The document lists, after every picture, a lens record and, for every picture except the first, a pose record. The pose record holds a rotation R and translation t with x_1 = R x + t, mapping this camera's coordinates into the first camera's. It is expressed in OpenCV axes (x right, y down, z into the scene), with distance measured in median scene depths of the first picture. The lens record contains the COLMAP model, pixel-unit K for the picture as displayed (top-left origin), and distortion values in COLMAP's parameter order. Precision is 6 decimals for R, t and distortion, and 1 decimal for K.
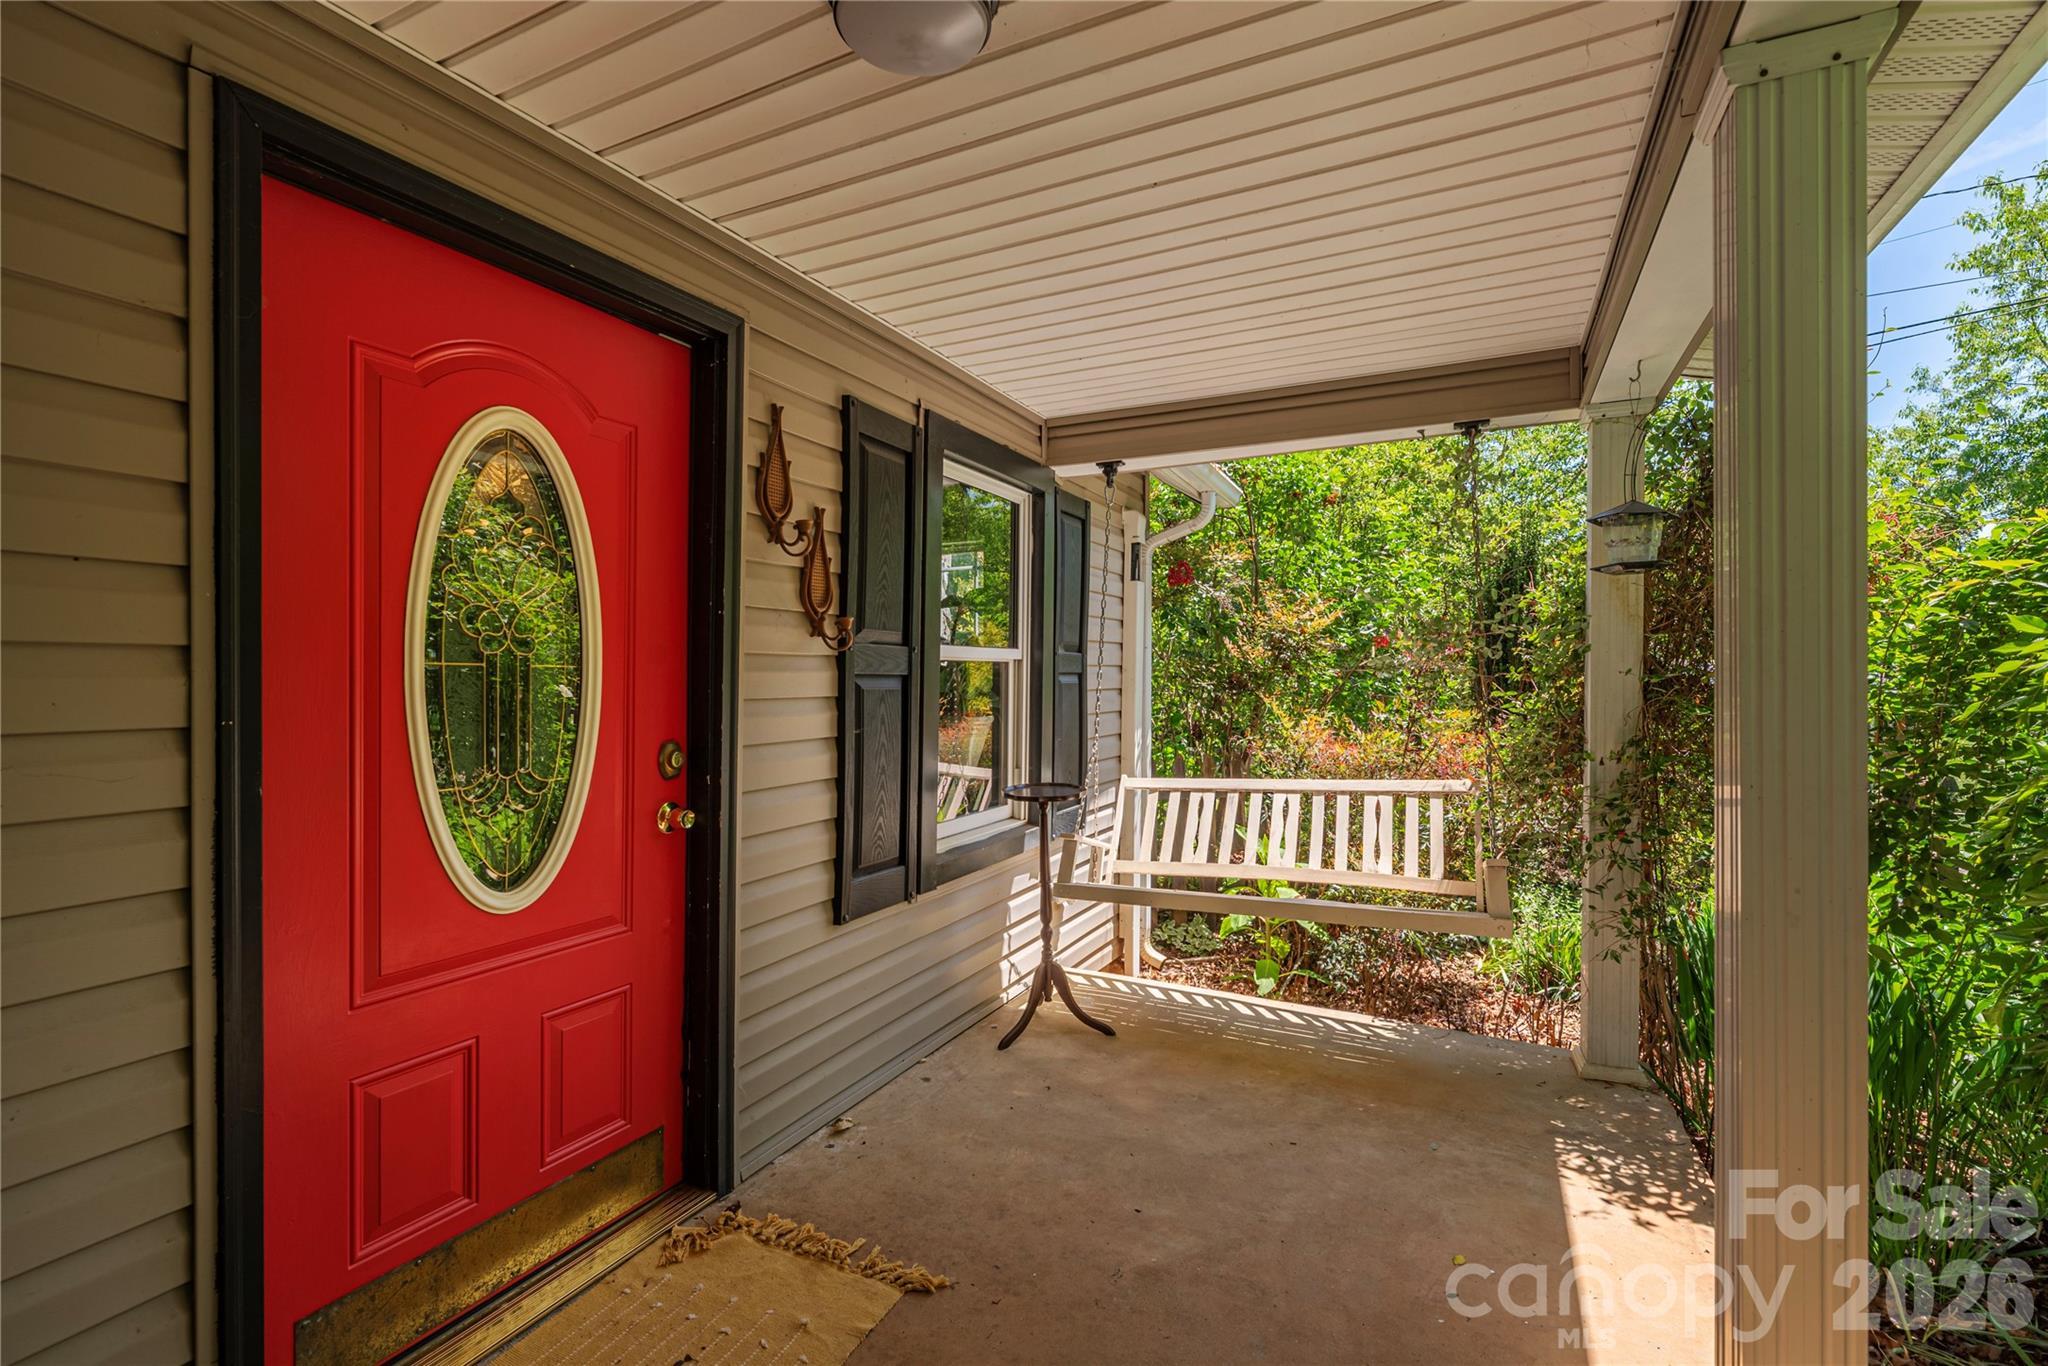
lens RADIAL K [[929.3, 0, 1024.0], [0, 929.3, 683.0], [0, 0, 1]] dist [0.000577, 0.000195]
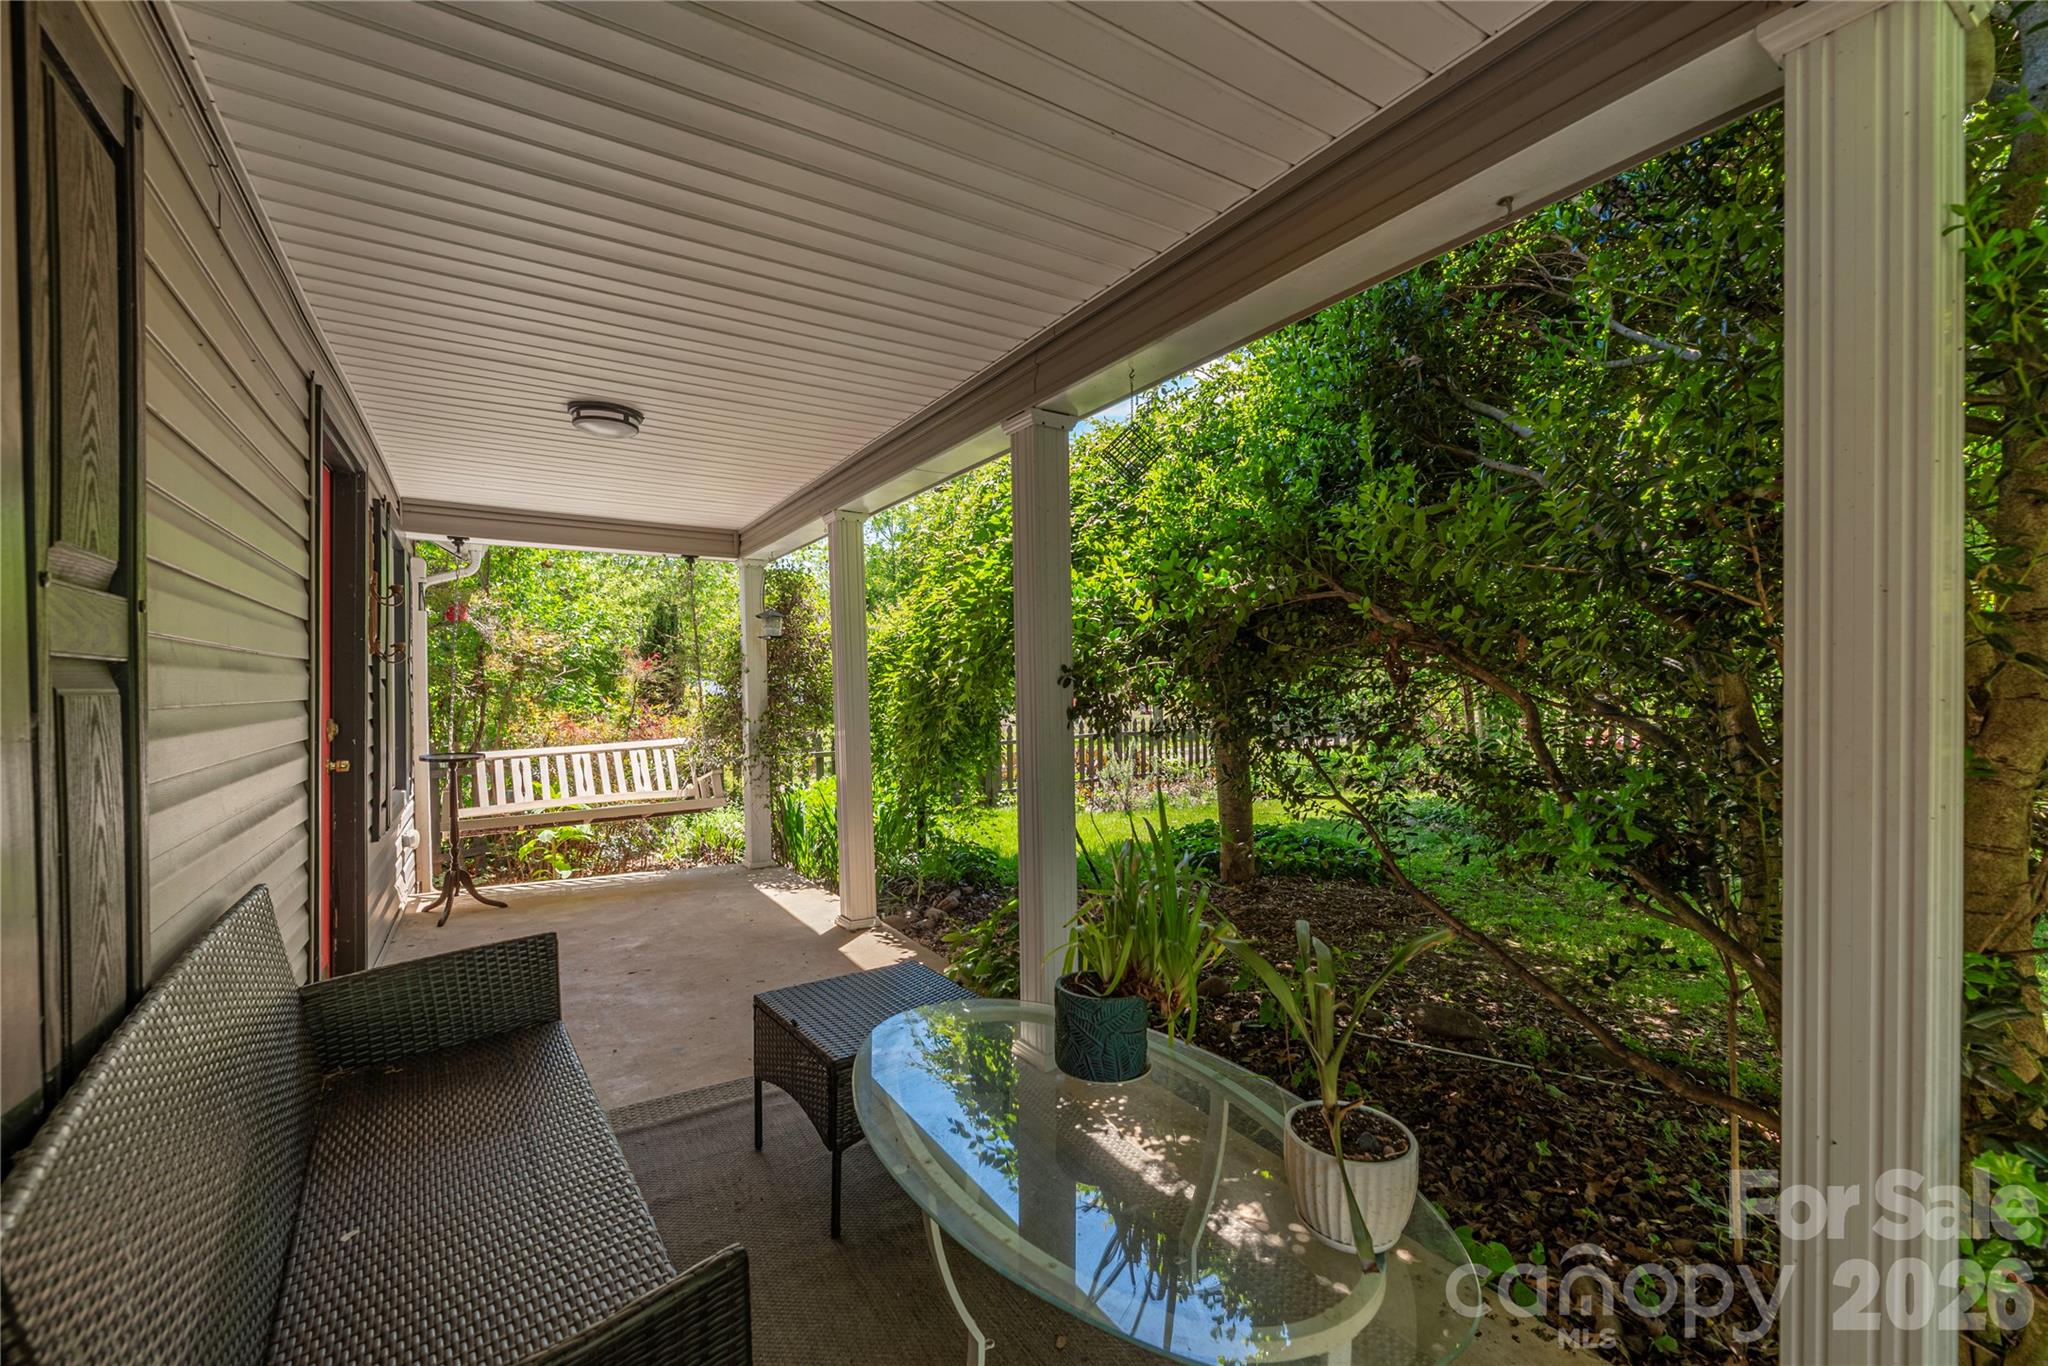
lens RADIAL K [[846.0, 0, 1024.0], [0, 846.0, 683.0], [0, 0, 1]] dist [0.000105, 0.000000]
pose [[0.512661, 0.000226, 0.858591, -0.759426], [0.007515, 0.999960, -0.004750, 0.006847], [-0.858558, 0.008887, 0.512639, -0.565278]]
